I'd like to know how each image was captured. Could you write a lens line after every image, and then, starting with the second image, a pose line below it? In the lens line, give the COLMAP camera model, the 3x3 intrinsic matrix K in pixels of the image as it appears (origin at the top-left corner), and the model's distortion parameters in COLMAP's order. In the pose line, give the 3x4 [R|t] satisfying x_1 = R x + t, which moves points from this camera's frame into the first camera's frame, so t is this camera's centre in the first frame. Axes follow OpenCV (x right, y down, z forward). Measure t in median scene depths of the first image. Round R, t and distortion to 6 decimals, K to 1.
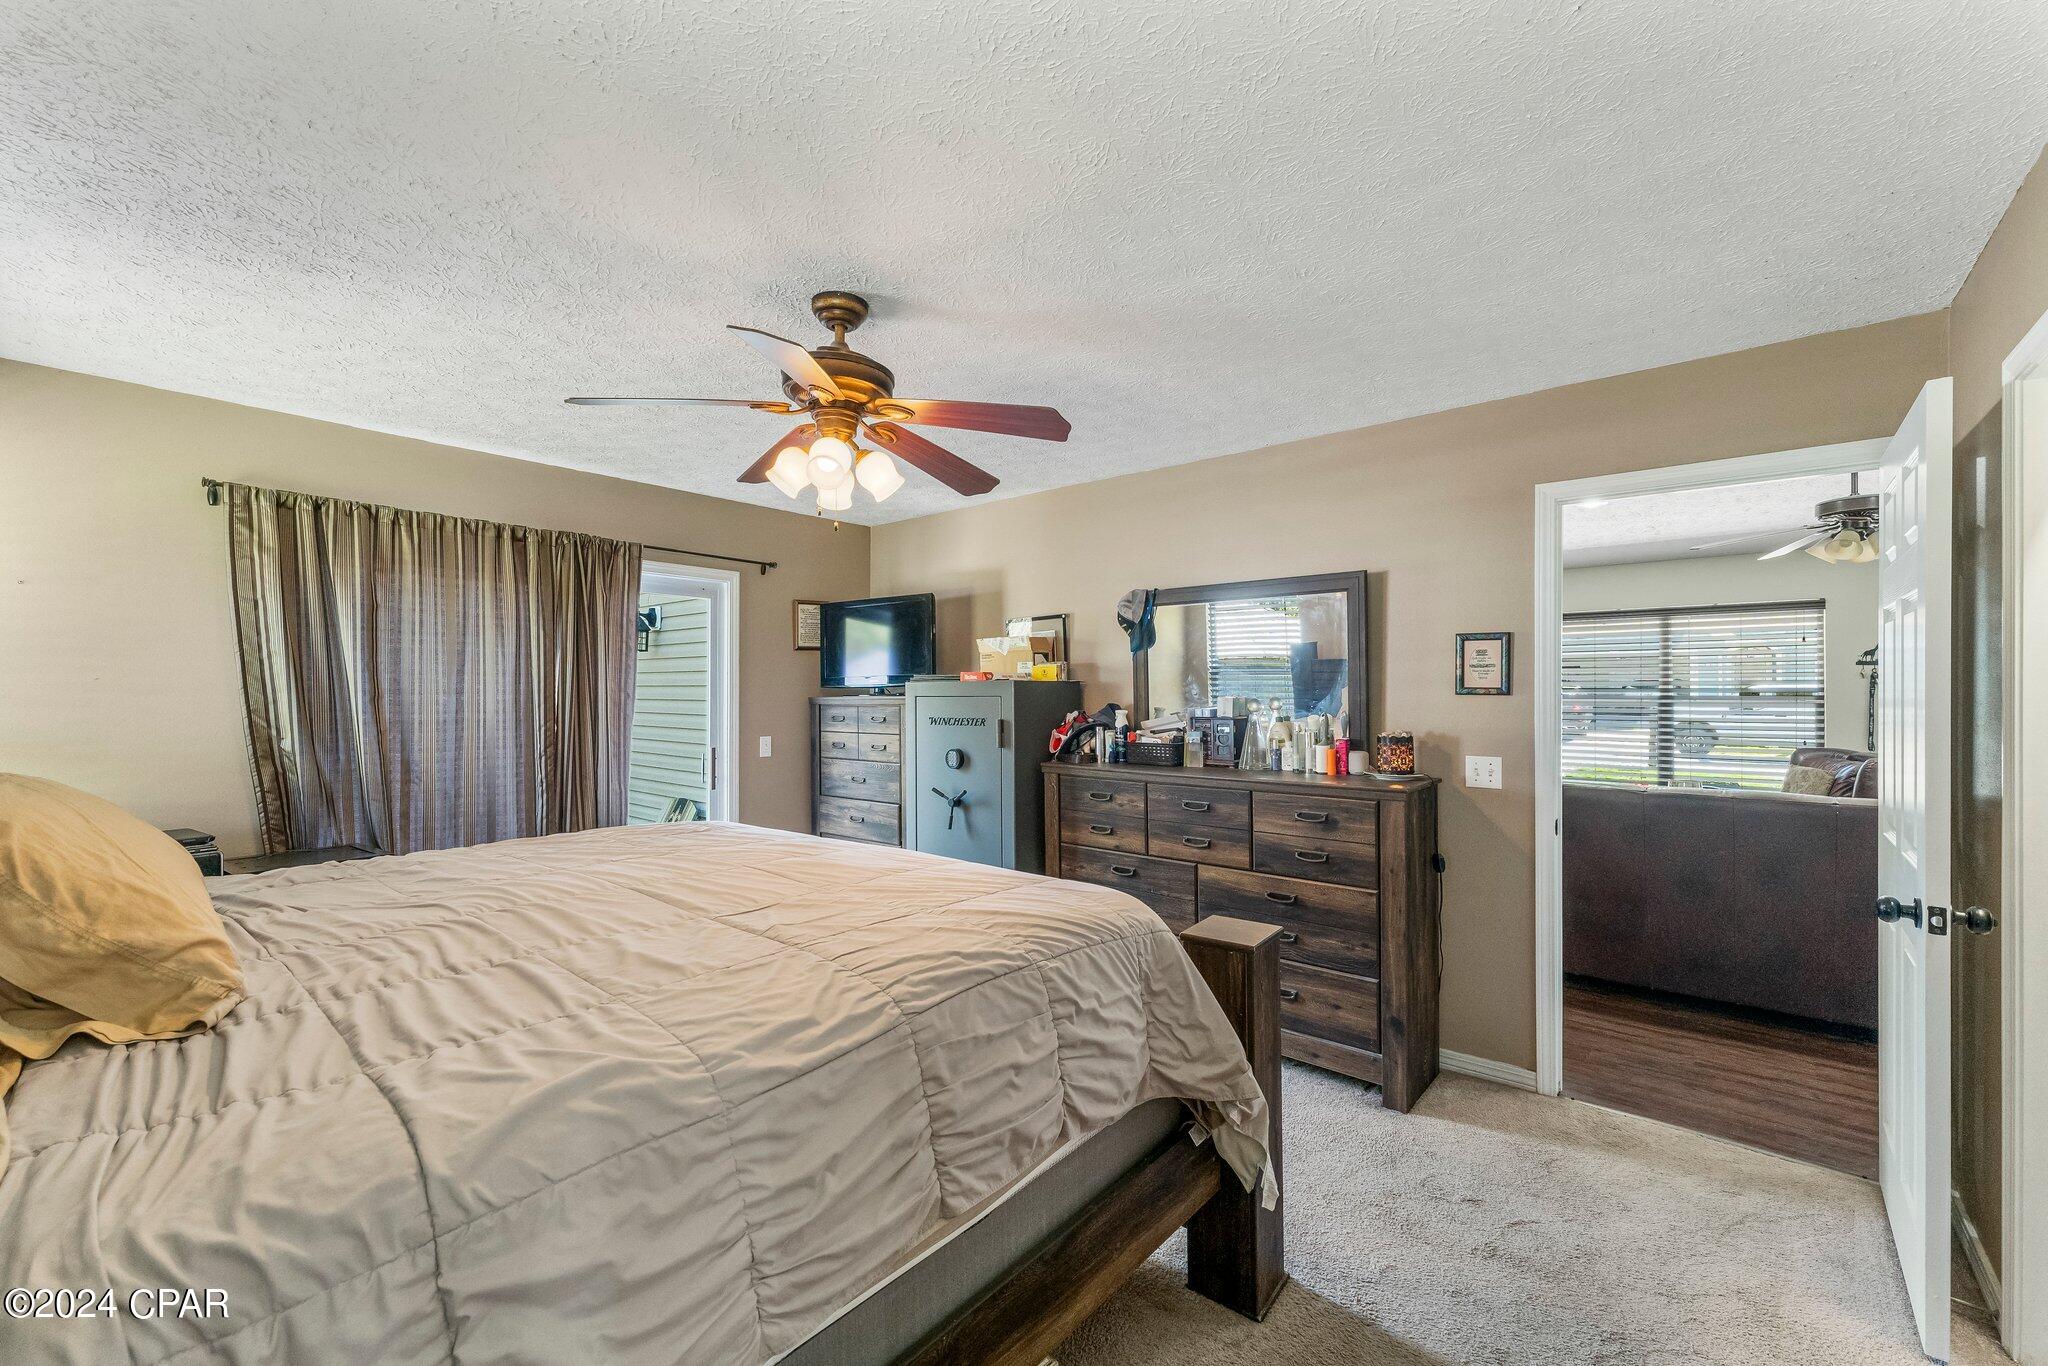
lens RADIAL K [[839.8, 0, 1023.6], [0, 839.8, 692.0], [0, 0, 1]] dist [-0.000961, 0.000236]
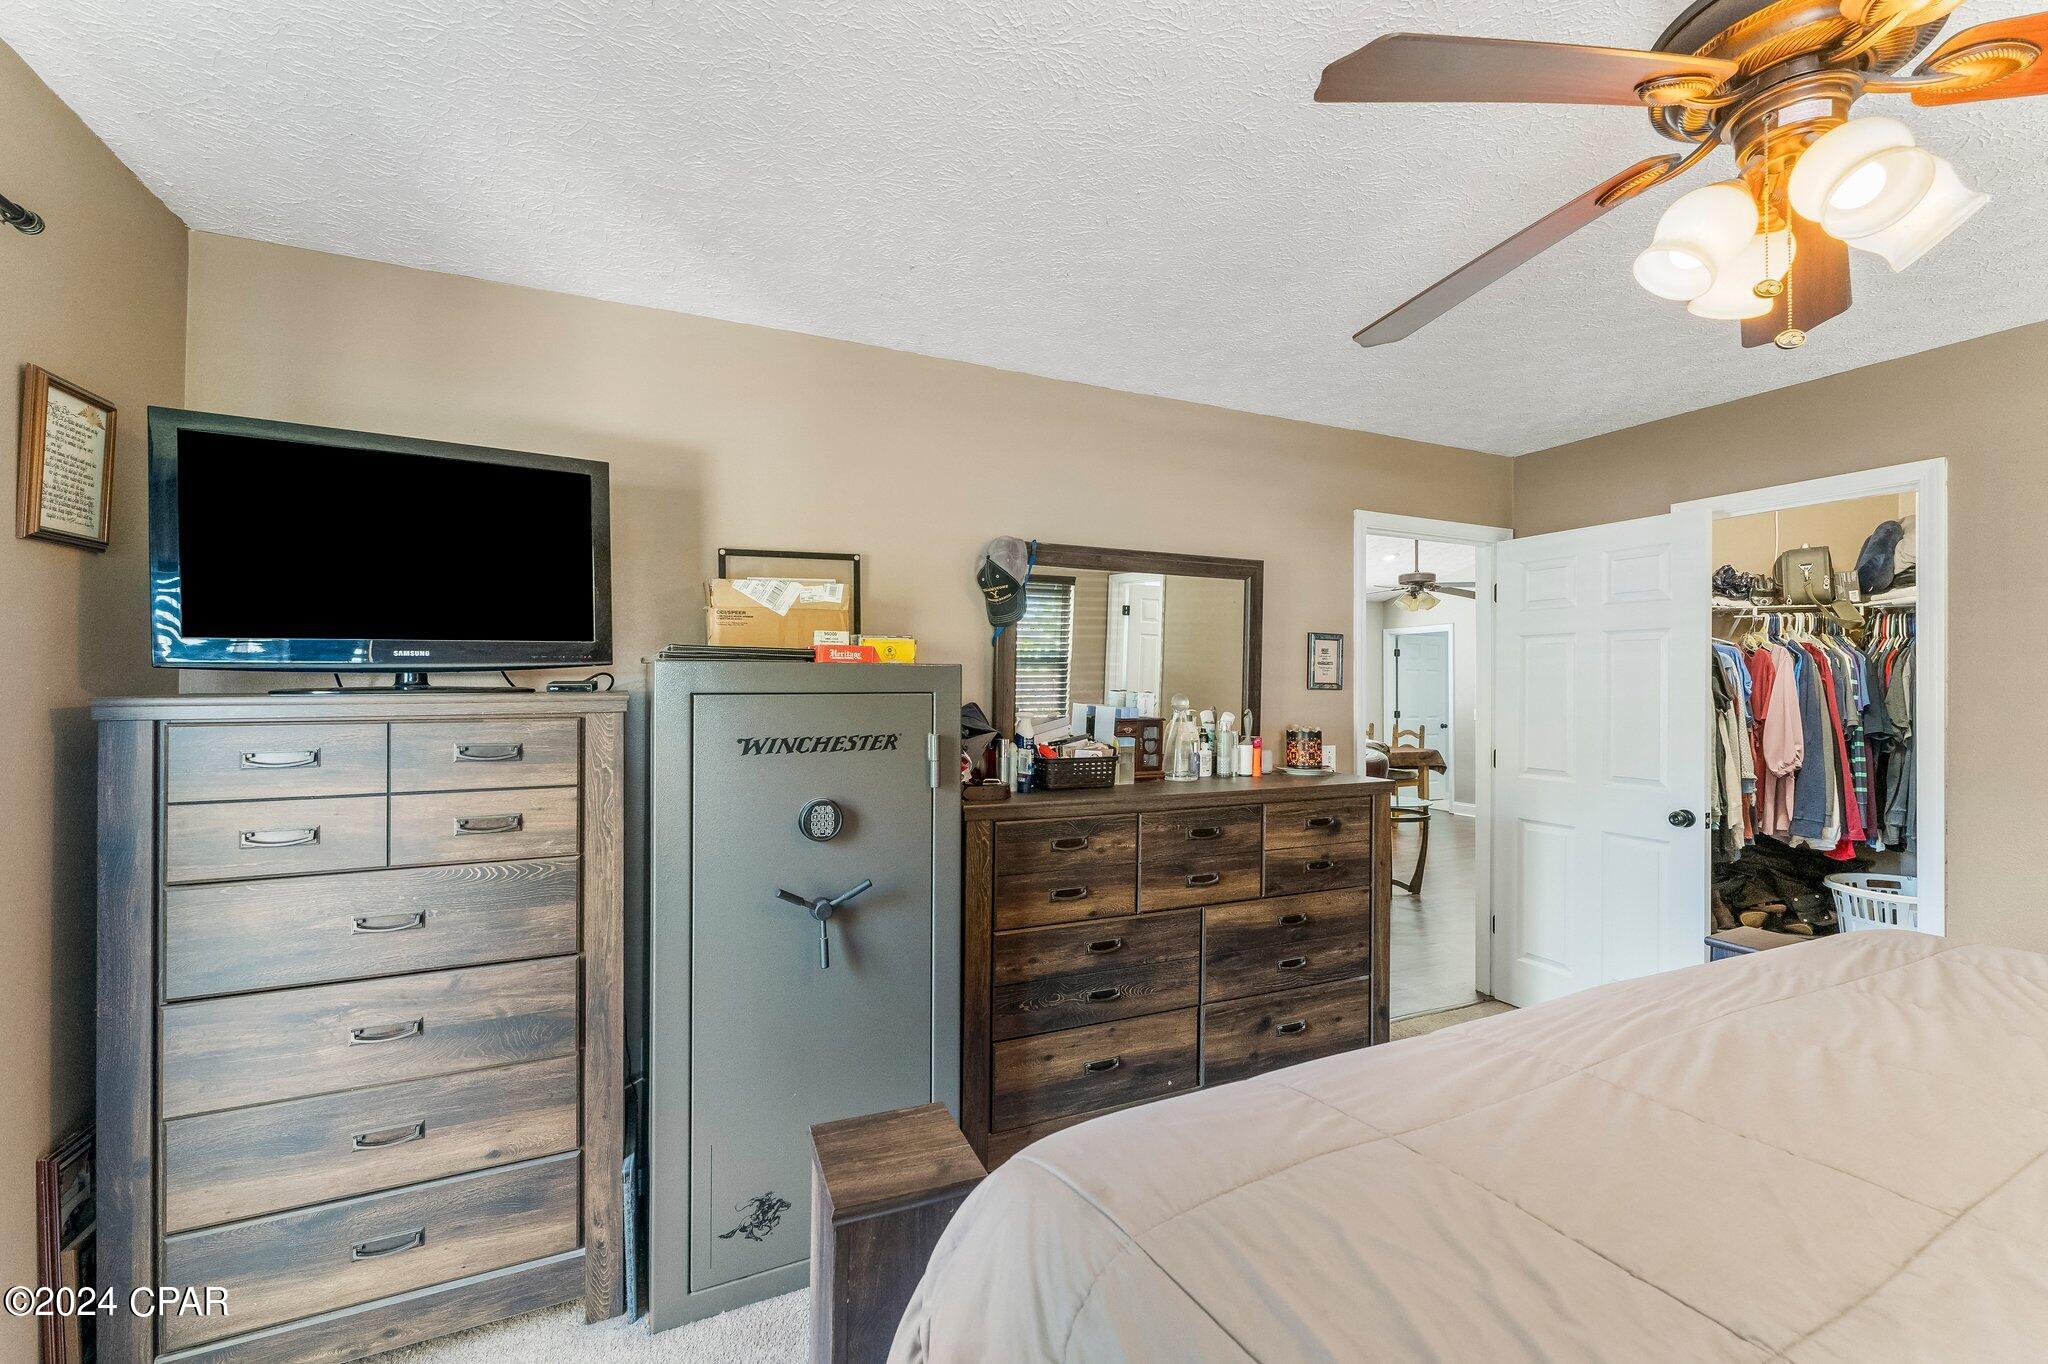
lens RADIAL K [[839.8, 0, 1022.9], [0, 839.8, 682.1], [0, 0, 1]] dist [-0.000961, 0.000236]
pose [[0.423642, 0.006784, 0.905805, -0.567412], [-0.002990, 0.999977, -0.006091, 0.001394], [-0.905825, -0.000128, 0.423652, 0.818911]]
